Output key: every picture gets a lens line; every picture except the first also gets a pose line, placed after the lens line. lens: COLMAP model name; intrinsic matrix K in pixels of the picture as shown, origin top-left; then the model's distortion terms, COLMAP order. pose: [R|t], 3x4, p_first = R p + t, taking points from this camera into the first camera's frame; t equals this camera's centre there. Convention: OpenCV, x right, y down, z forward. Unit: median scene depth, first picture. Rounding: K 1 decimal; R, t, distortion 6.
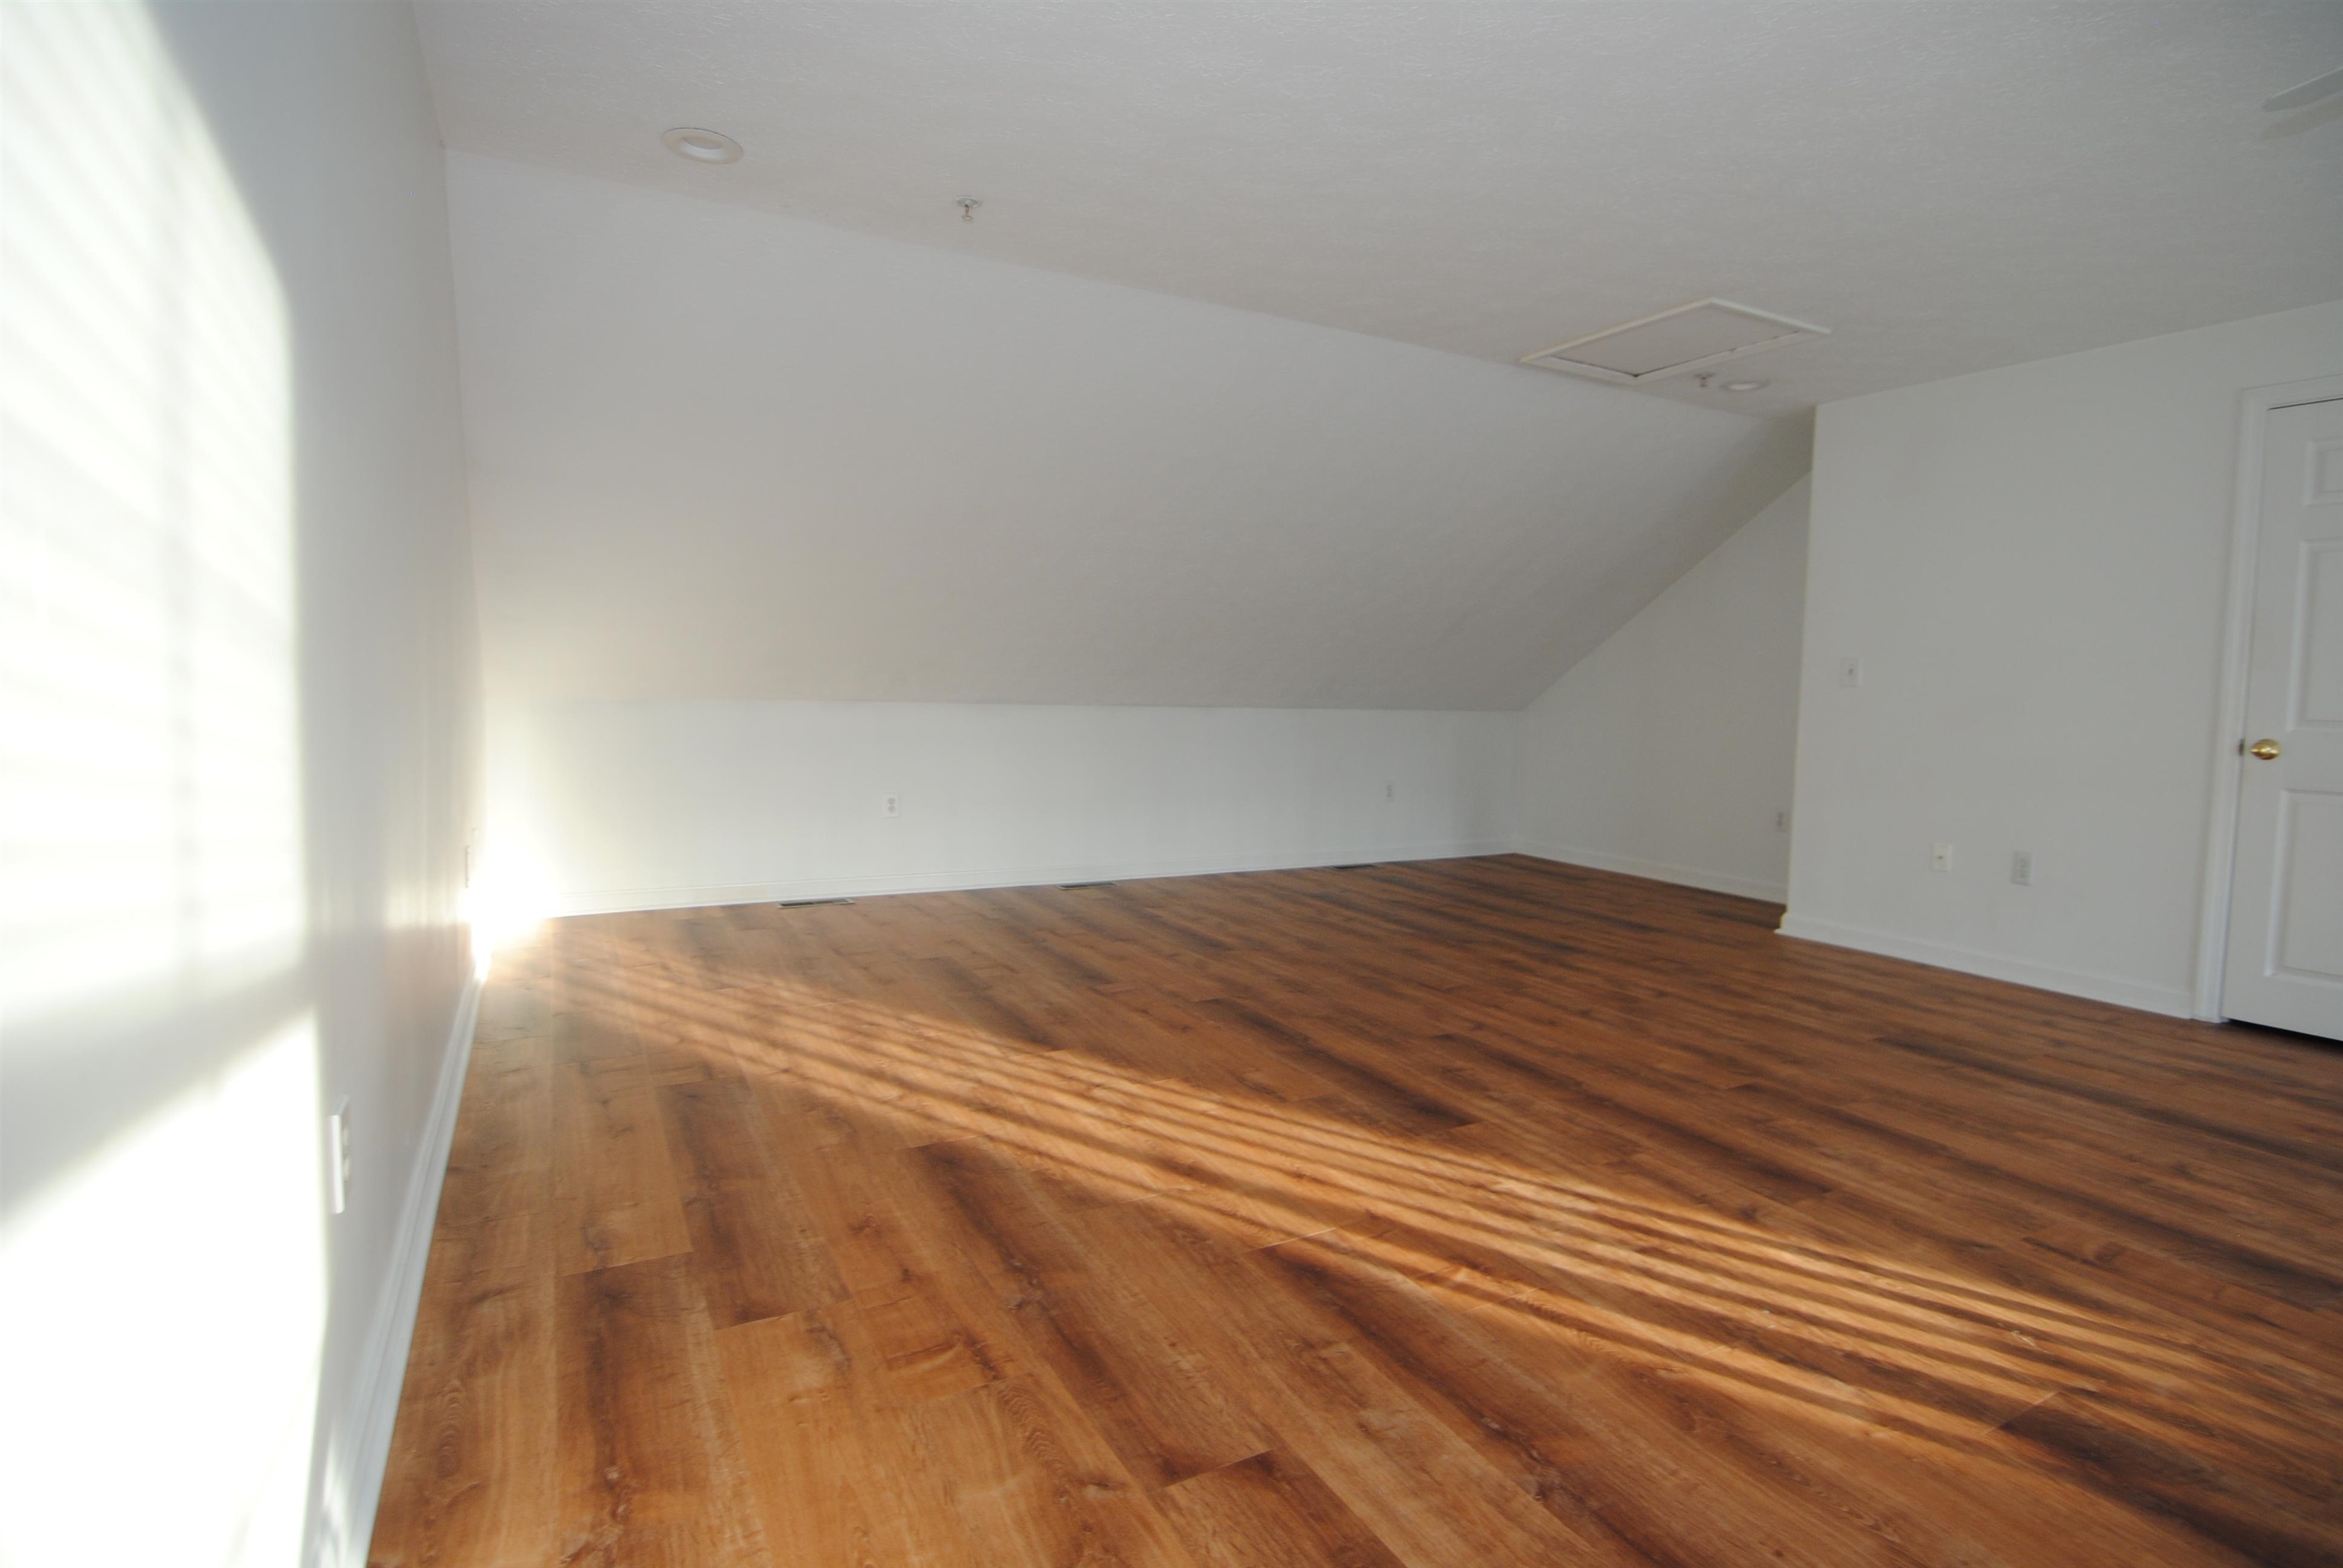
lens RADIAL K [[1144.9, 0, 1176.2], [0, 1144.9, 765.9], [0, 0, 1]] dist [-0.020176, -0.002452]
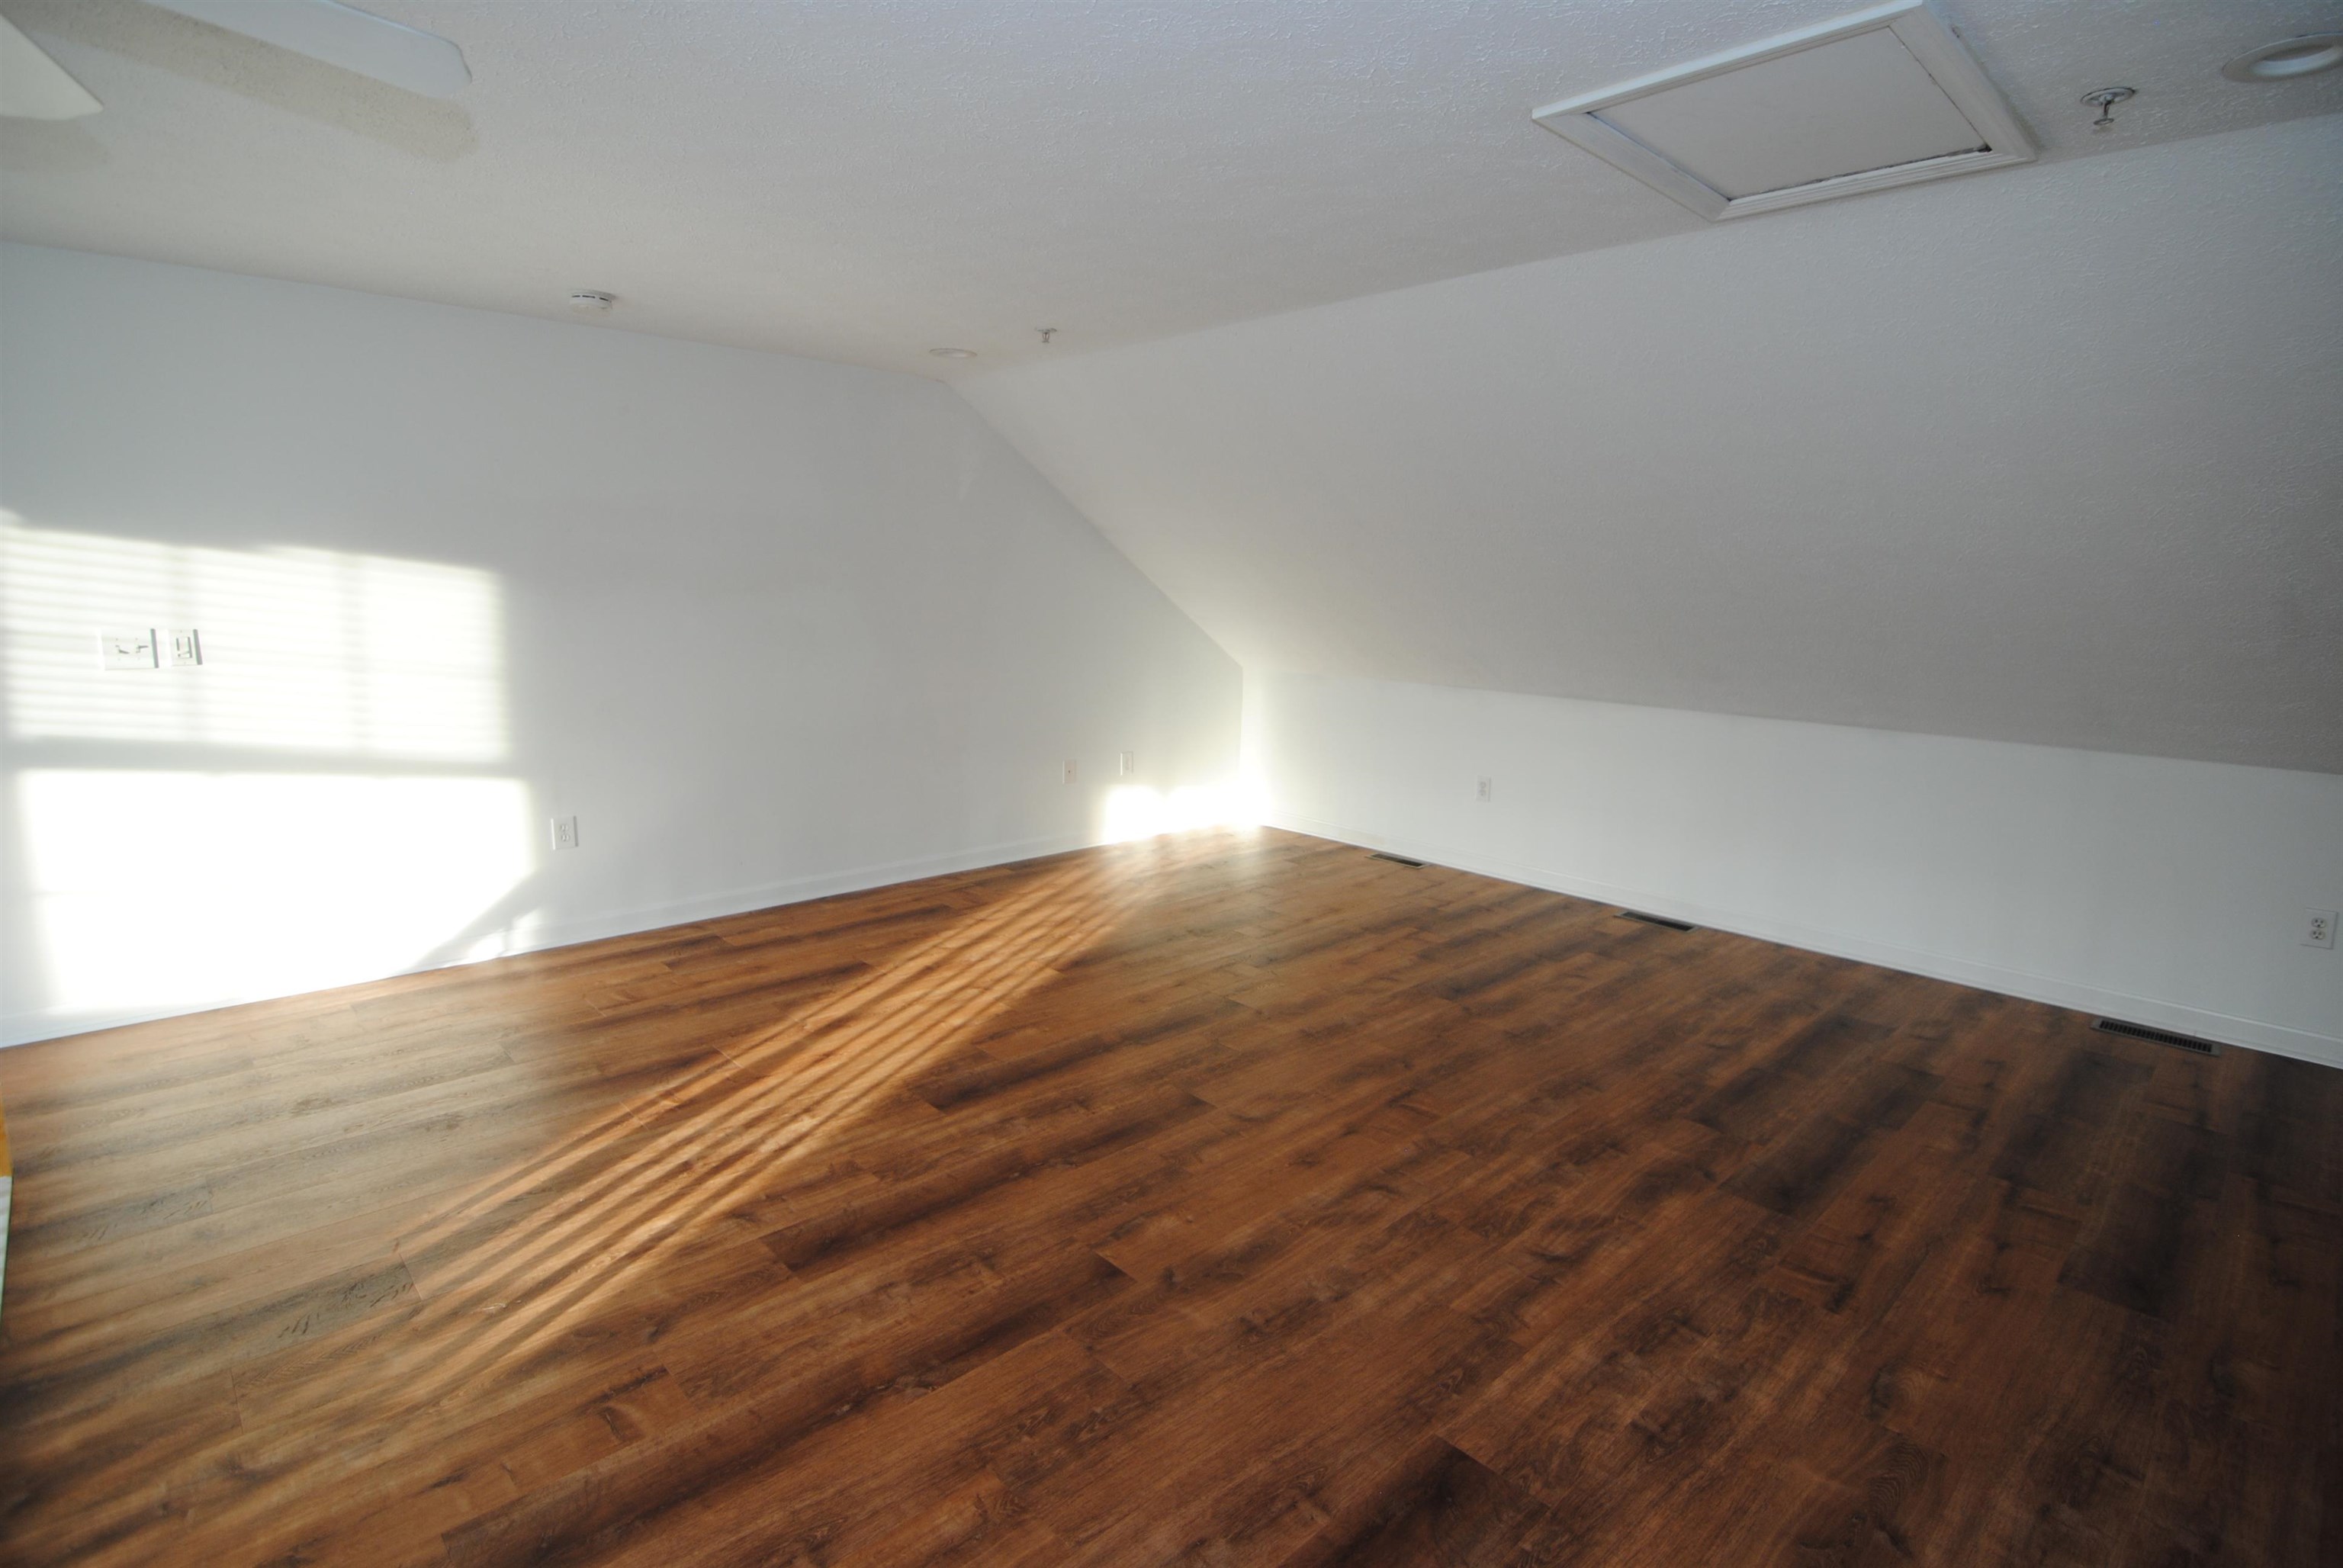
lens RADIAL K [[1144.9, 0, 1176.2], [0, 1144.9, 765.9], [0, 0, 1]] dist [-0.020176, -0.002452]
pose [[0.263629, 0.140085, -0.954398, 1.473229], [-0.083372, 0.989006, 0.122135, -0.197102], [0.961015, 0.047372, 0.272409, 0.981918]]
